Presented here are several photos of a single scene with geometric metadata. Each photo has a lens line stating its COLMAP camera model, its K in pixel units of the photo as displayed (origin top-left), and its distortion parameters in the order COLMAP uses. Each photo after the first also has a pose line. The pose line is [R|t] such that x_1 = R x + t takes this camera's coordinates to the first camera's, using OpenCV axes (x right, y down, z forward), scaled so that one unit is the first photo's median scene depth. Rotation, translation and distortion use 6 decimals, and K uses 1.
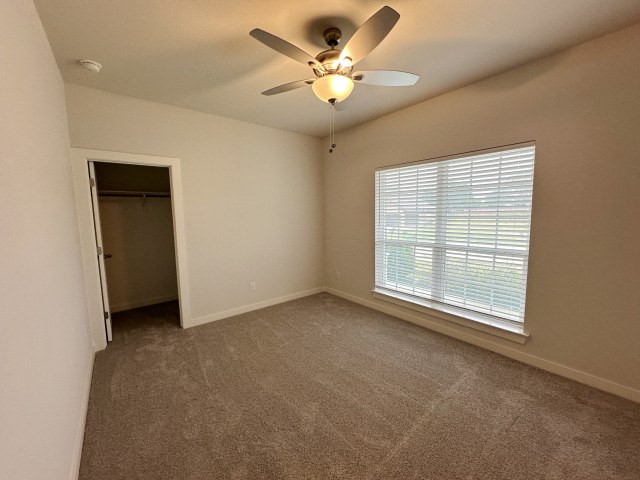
lens RADIAL K [[256.1, 0, 320.0], [0, 256.1, 240.0], [0, 0, 1]] dist [-0.000823, 0.000024]
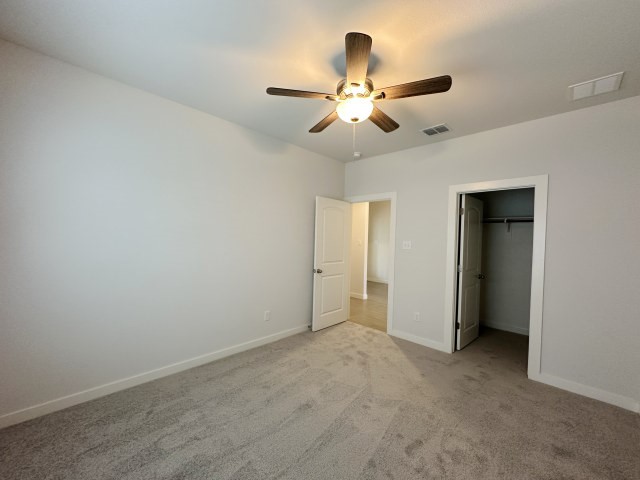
lens RADIAL K [[256.1, 0, 320.0], [0, 256.1, 240.0], [0, 0, 1]] dist [-0.000823, 0.000024]
pose [[0.122275, 0.039876, -0.991695, 0.201650], [-0.133853, 0.990726, 0.023334, -0.027869], [0.983429, 0.129888, 0.126479, 0.184994]]
